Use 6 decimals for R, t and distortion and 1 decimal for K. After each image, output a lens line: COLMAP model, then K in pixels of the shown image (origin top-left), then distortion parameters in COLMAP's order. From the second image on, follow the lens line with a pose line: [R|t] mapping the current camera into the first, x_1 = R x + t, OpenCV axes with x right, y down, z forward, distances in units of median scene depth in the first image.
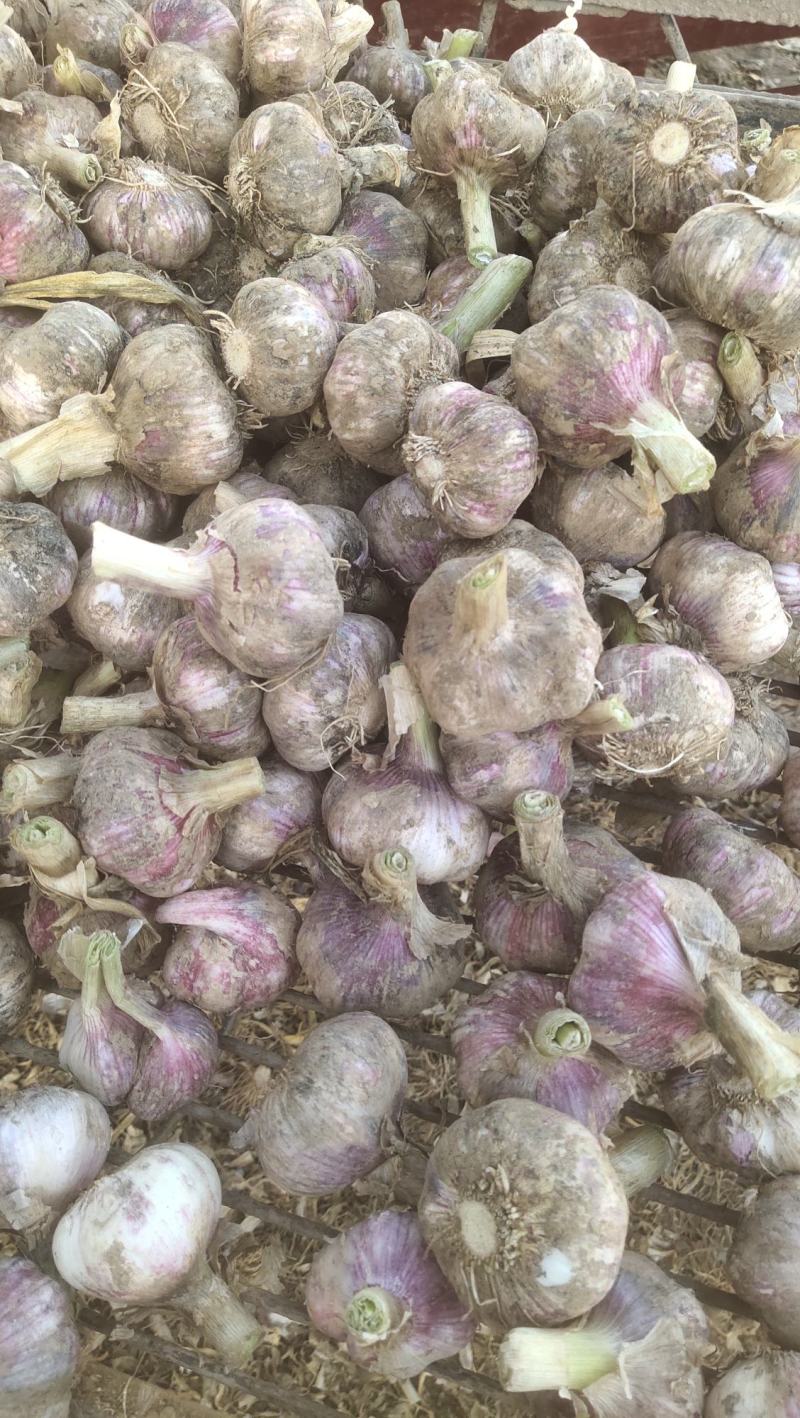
lens RADIAL K [[1056.6, 0, 397.5], [0, 1056.6, 717.7], [0, 0, 1]] dist [0.093935, -0.149761]
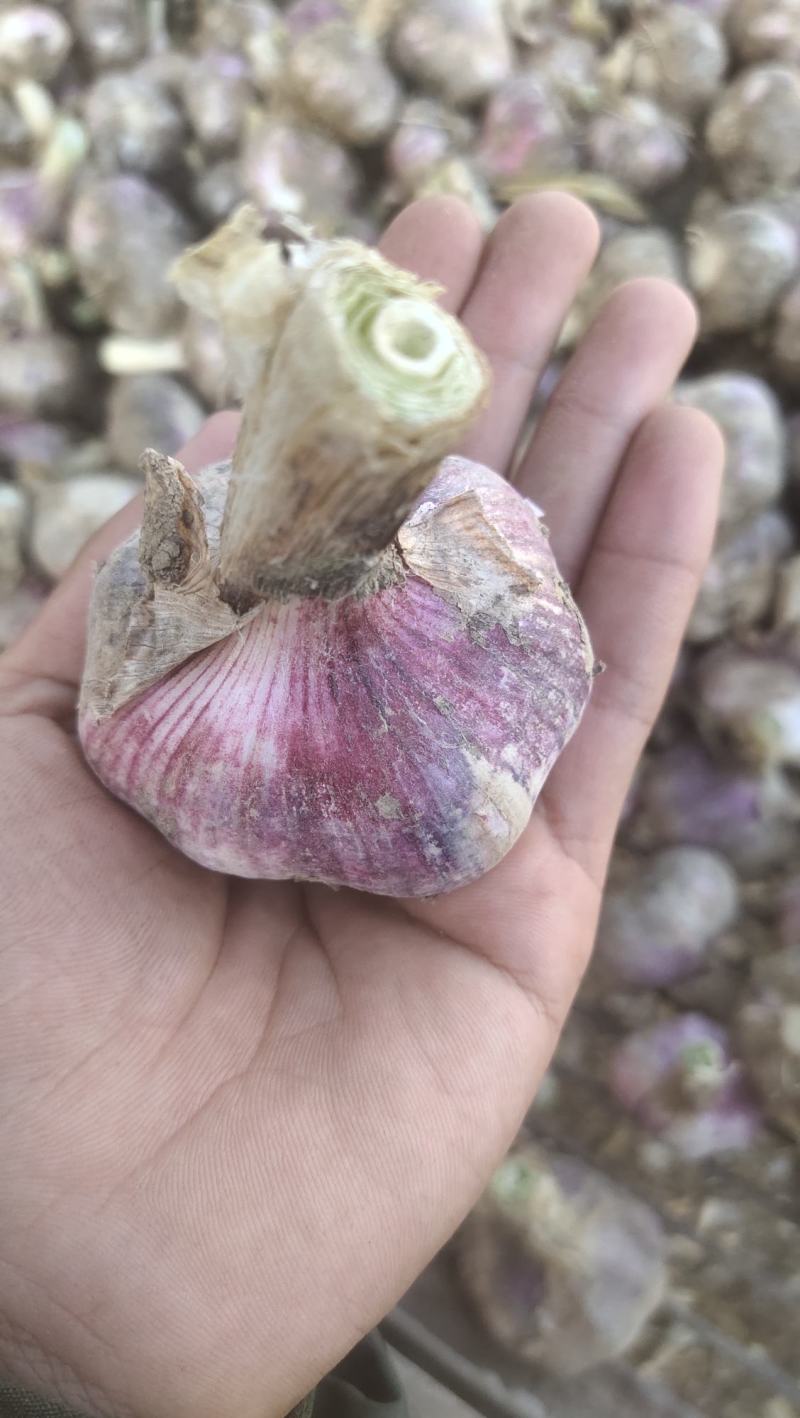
lens RADIAL K [[1052.7, 0, 420.6], [0, 1052.7, 708.4], [0, 0, 1]] dist [0.091136, -0.147594]
pose [[-0.163389, -0.985889, -0.036425, 0.252042], [0.984700, -0.160703, -0.067390, 0.309835], [0.060585, -0.046878, 0.997062, 0.666932]]
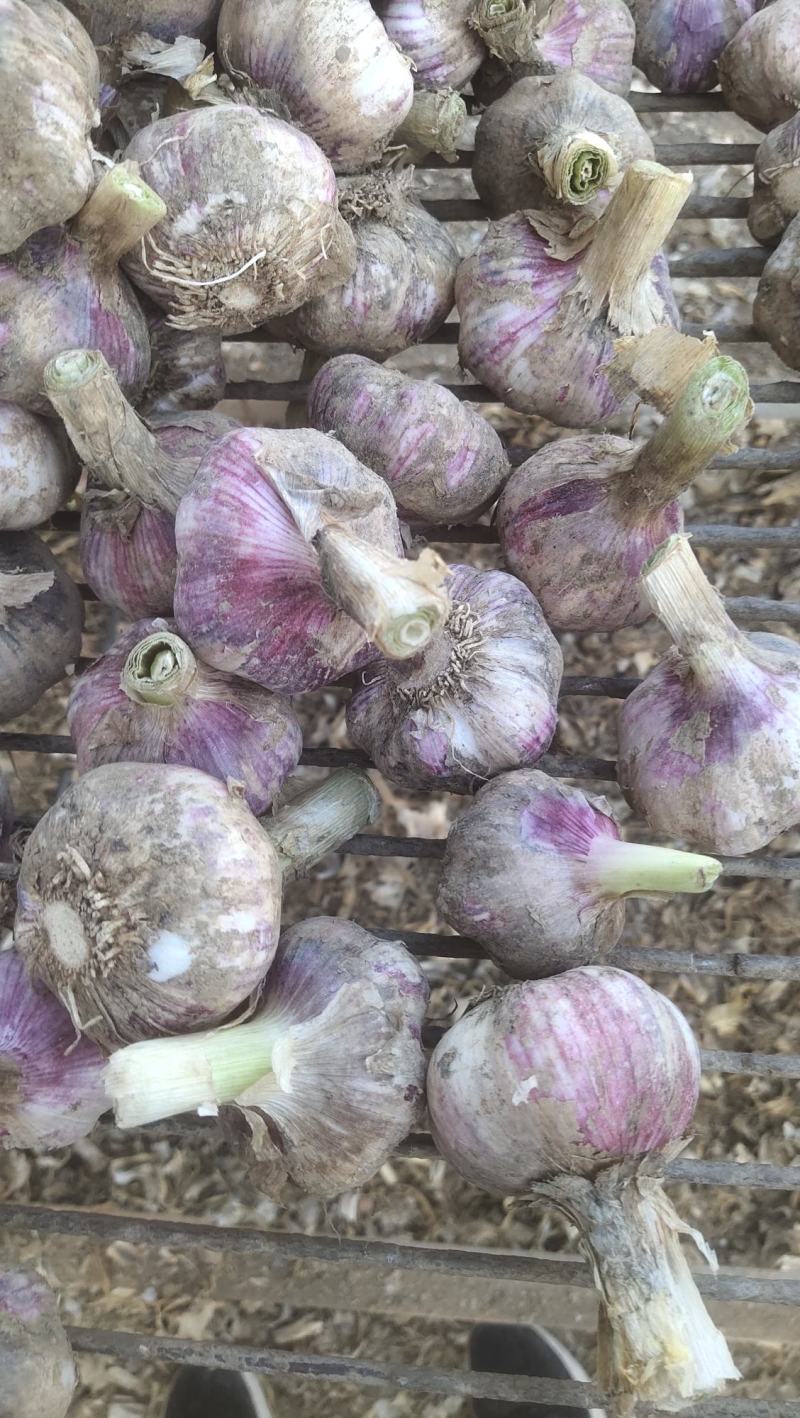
lens RADIAL K [[1056.6, 0, 397.5], [0, 1056.6, 717.7], [0, 0, 1]] dist [0.093935, -0.149761]
pose [[0.969477, -0.238468, 0.056990, 0.264209], [0.223983, 0.955940, 0.189763, 0.232944], [-0.099731, -0.171206, 0.980175, 0.278131]]
